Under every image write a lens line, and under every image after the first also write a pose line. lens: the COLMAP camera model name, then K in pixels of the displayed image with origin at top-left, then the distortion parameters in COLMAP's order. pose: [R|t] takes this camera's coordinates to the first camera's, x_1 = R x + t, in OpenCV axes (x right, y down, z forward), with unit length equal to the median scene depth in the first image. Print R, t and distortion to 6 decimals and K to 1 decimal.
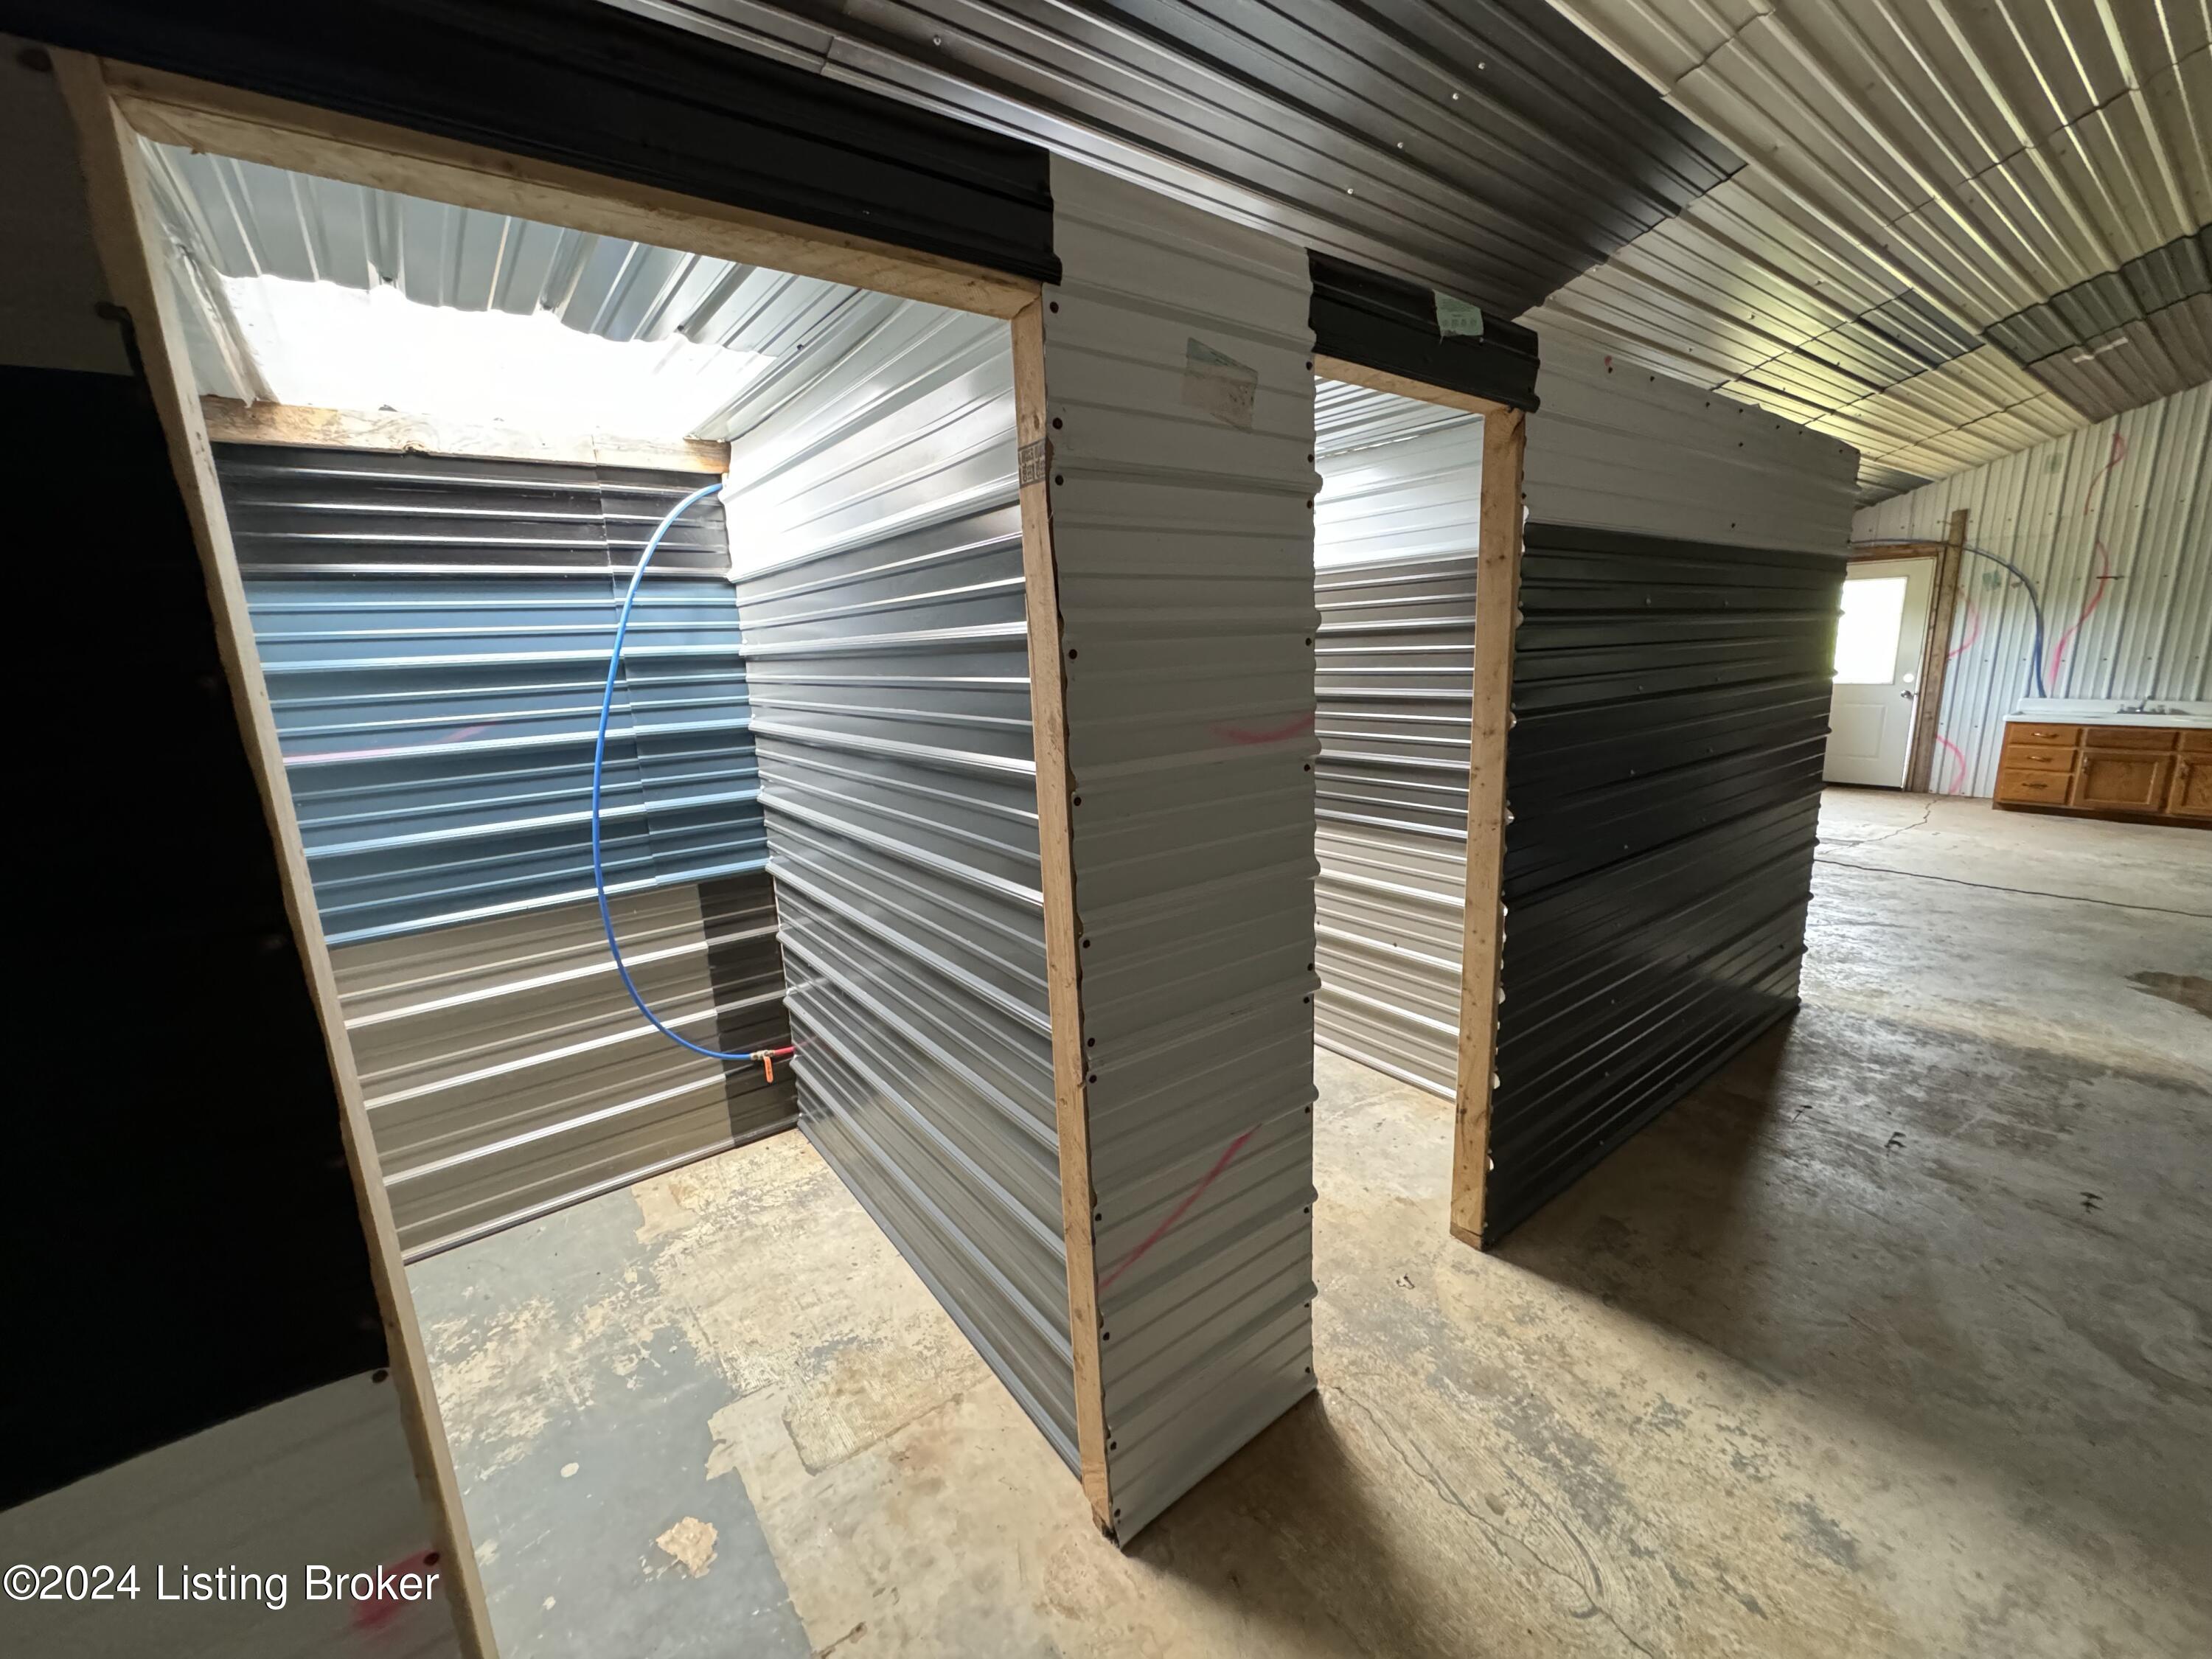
lens RADIAL K [[880.0, 0, 1107.0], [0, 880.0, 834.7], [0, 0, 1]] dist [-0.001006, -0.000089]
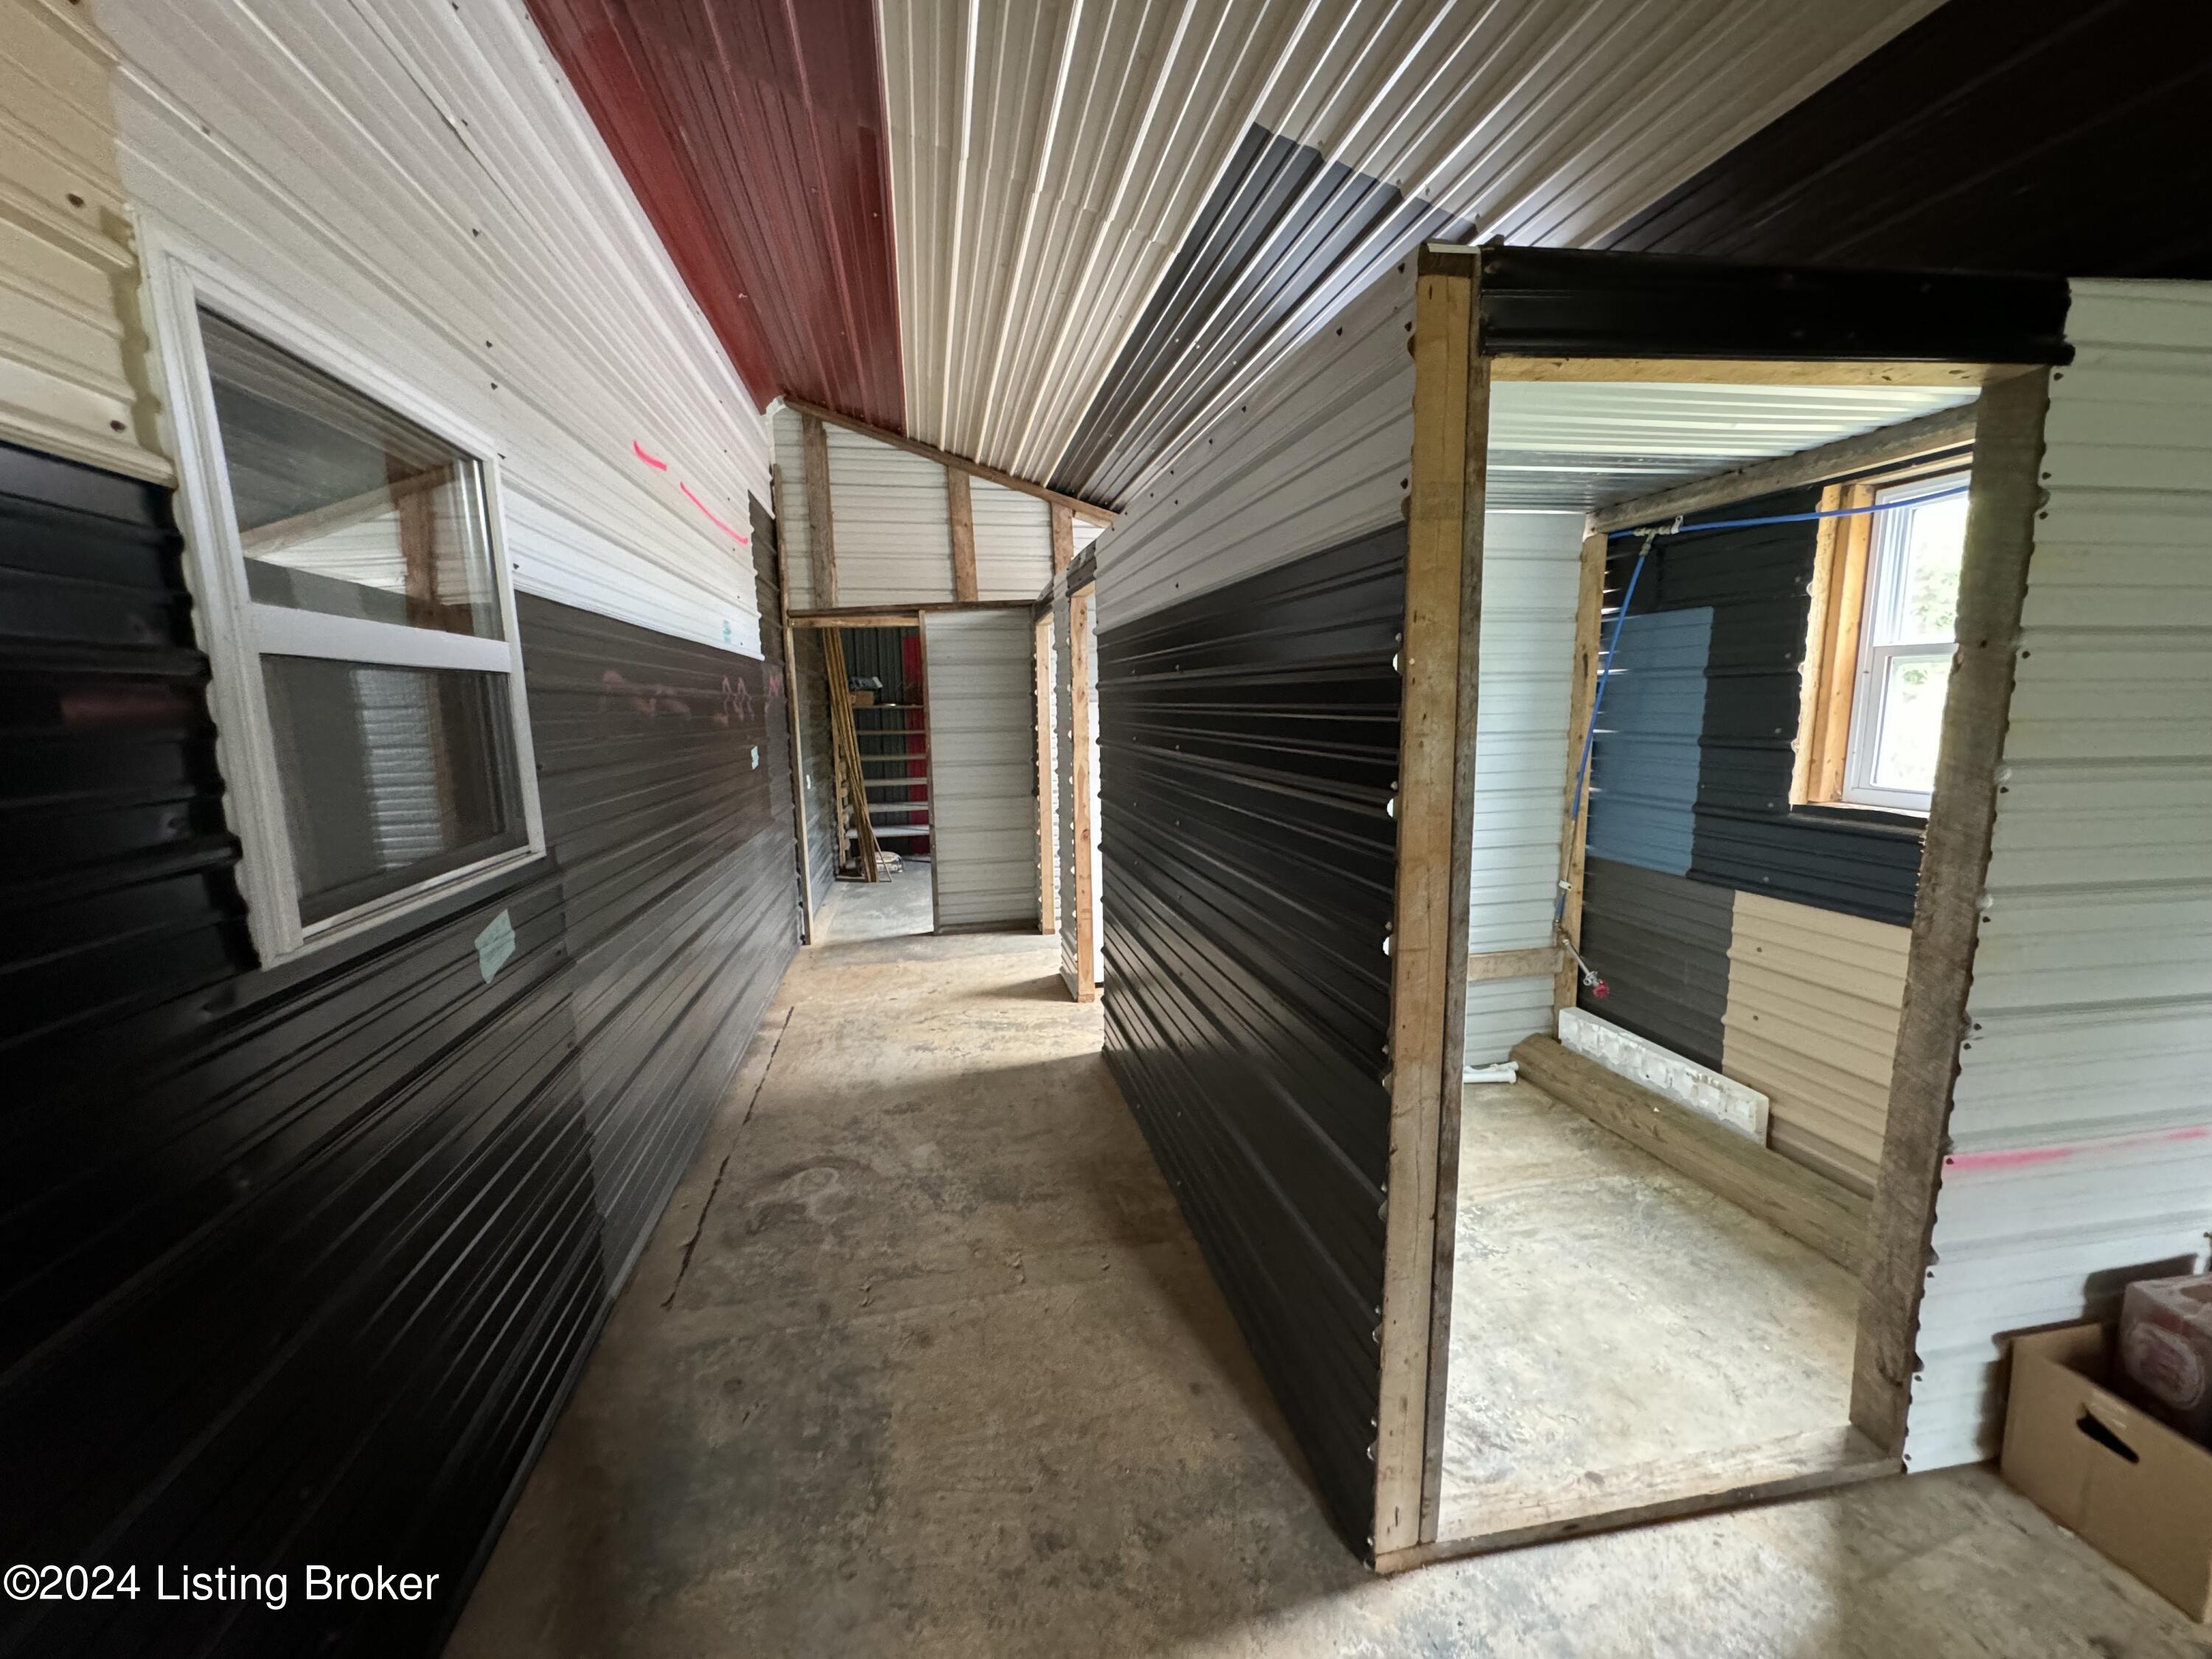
lens RADIAL K [[880.0, 0, 1102.5], [0, 880.0, 839.2], [0, 0, 1]] dist [-0.001006, -0.000089]
pose [[-0.435391, 0.177711, -0.882527, 2.493488], [-0.153449, 0.951326, 0.267268, -0.501702], [0.887067, 0.251789, -0.386930, 2.084757]]
